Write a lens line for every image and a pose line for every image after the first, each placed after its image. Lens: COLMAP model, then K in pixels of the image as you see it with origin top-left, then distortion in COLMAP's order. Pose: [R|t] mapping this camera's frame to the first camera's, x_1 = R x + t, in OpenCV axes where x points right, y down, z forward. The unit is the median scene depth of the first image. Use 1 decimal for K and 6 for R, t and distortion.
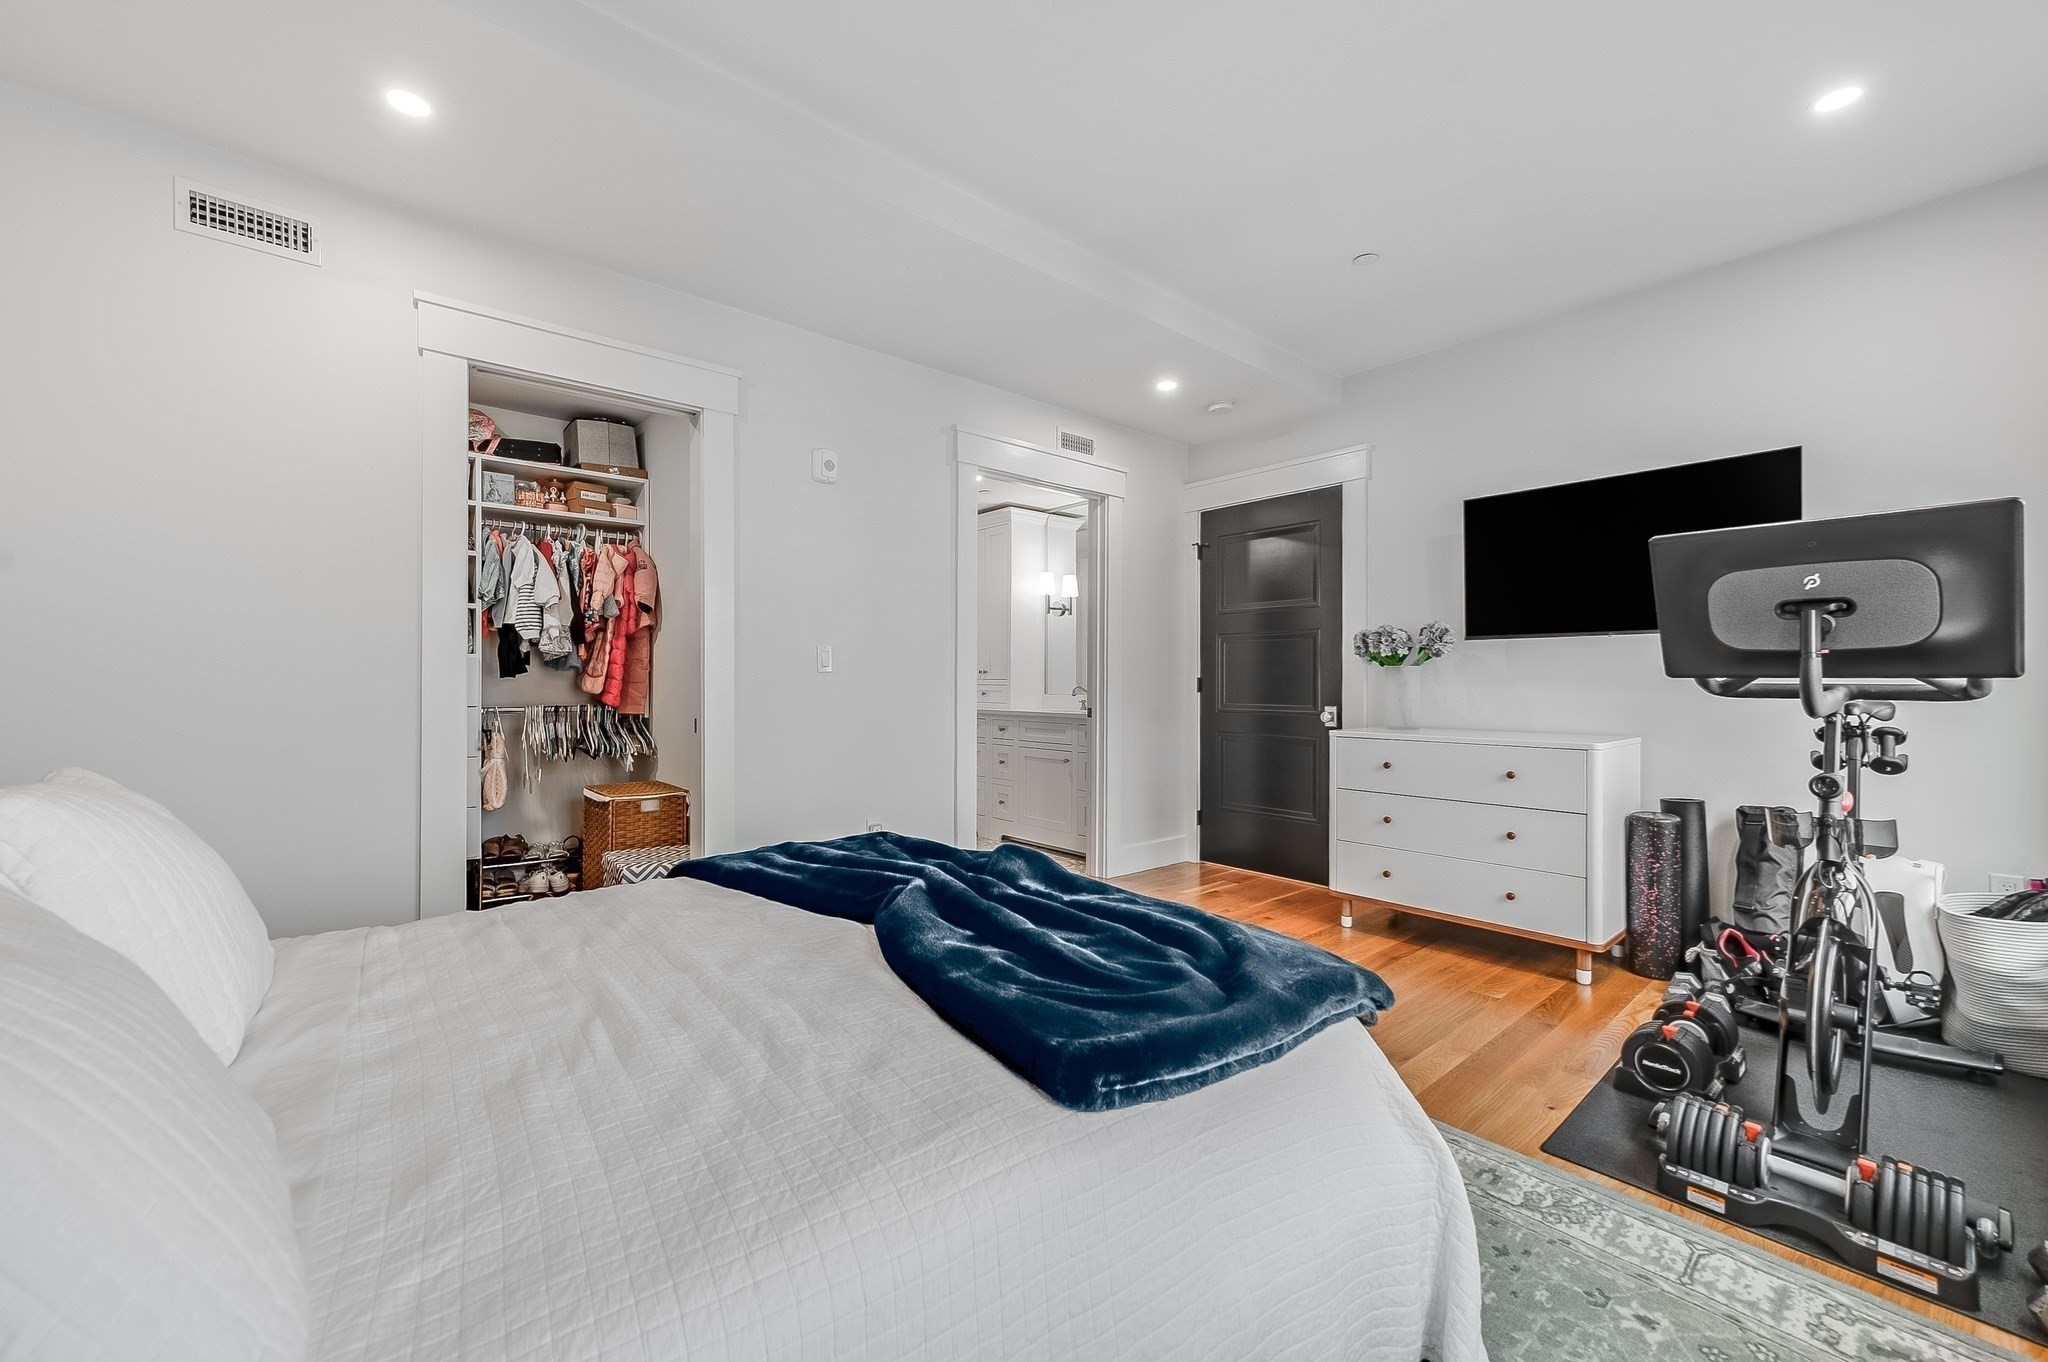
lens RADIAL K [[818.2, 0, 1021.5], [0, 818.2, 670.8], [0, 0, 1]] dist [0.000650, 0.000130]
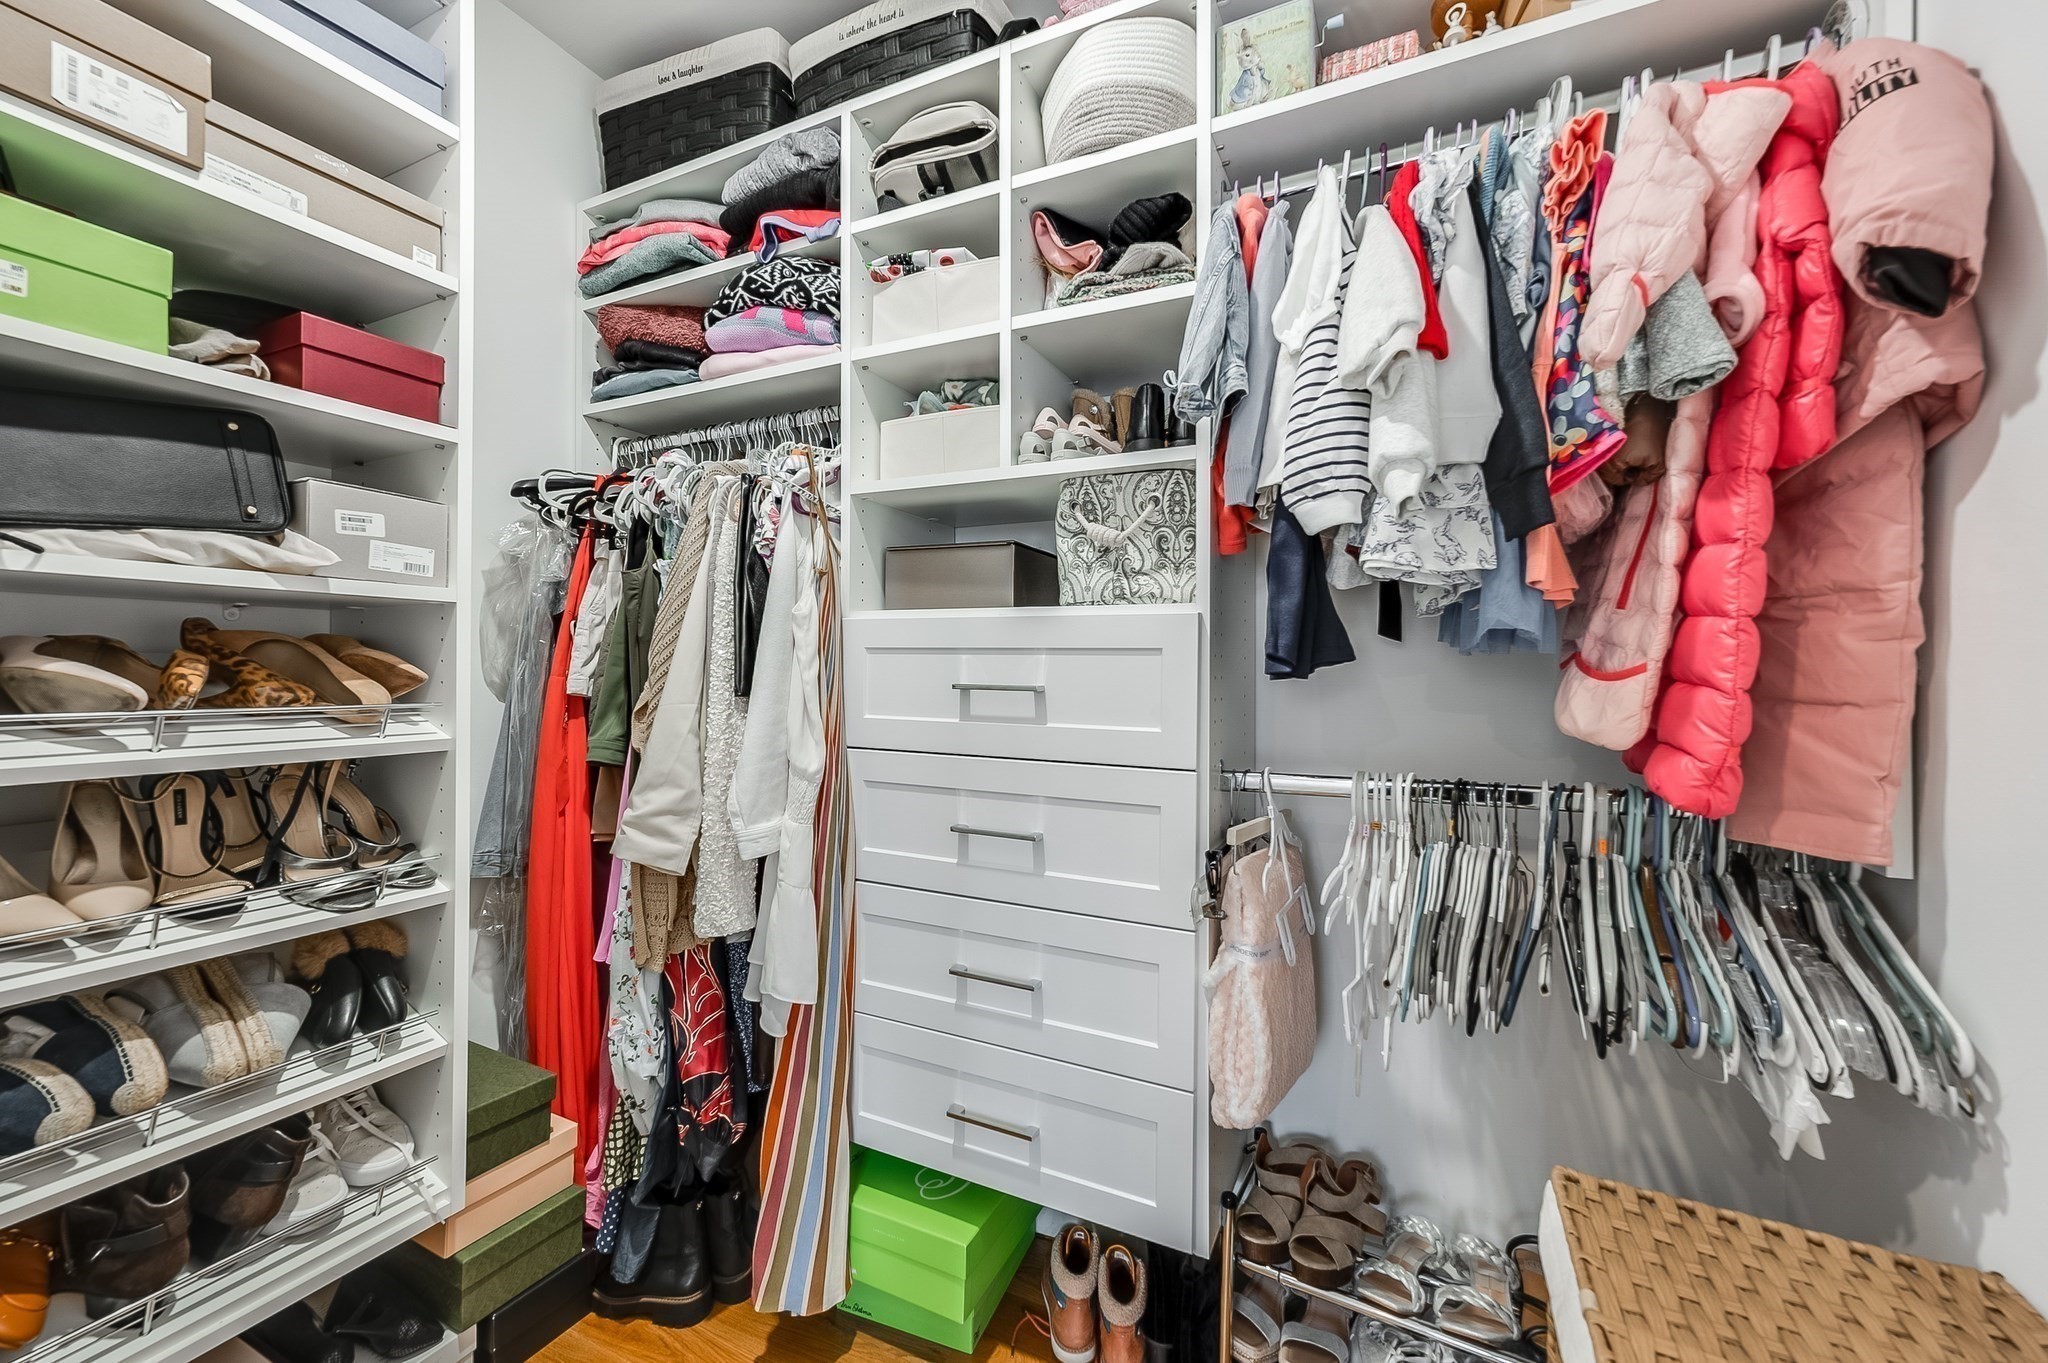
lens RADIAL K [[818.2, 0, 1021.5], [0, 818.2, 671.3], [0, 0, 1]] dist [0.000650, 0.000130]
pose [[0.393828, -0.001042, -0.919184, -0.373188], [0.003540, 0.999994, 0.000383, 0.005336], [0.919177, -0.003405, 0.393829, 0.754769]]
